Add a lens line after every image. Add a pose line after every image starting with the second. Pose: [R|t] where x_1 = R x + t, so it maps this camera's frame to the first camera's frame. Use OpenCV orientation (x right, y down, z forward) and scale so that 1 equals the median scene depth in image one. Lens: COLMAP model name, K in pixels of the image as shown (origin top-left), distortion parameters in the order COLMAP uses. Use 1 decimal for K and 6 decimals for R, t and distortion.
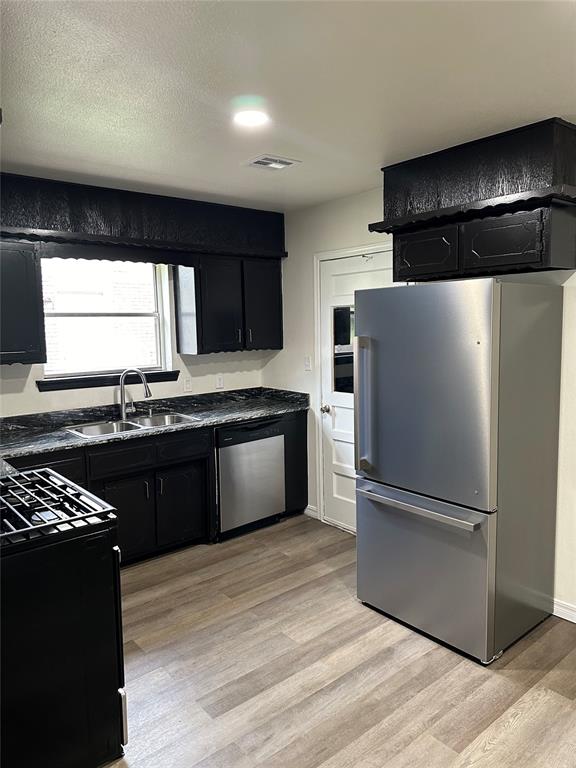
lens RADIAL K [[548.1, 0, 284.3], [0, 548.1, 381.4], [0, 0, 1]] dist [0.069559, -0.088769]
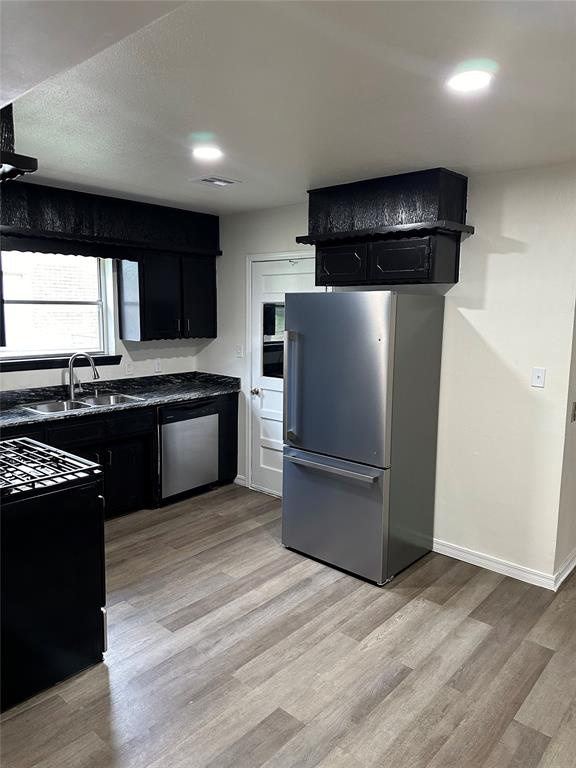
lens RADIAL K [[548.1, 0, 285.3], [0, 548.1, 383.7], [0, 0, 1]] dist [0.069559, -0.088769]
pose [[0.987400, 0.011292, 0.157843, -0.059395], [-0.015986, 0.999466, 0.028497, 0.000847], [-0.157437, -0.030661, 0.987053, -0.200226]]
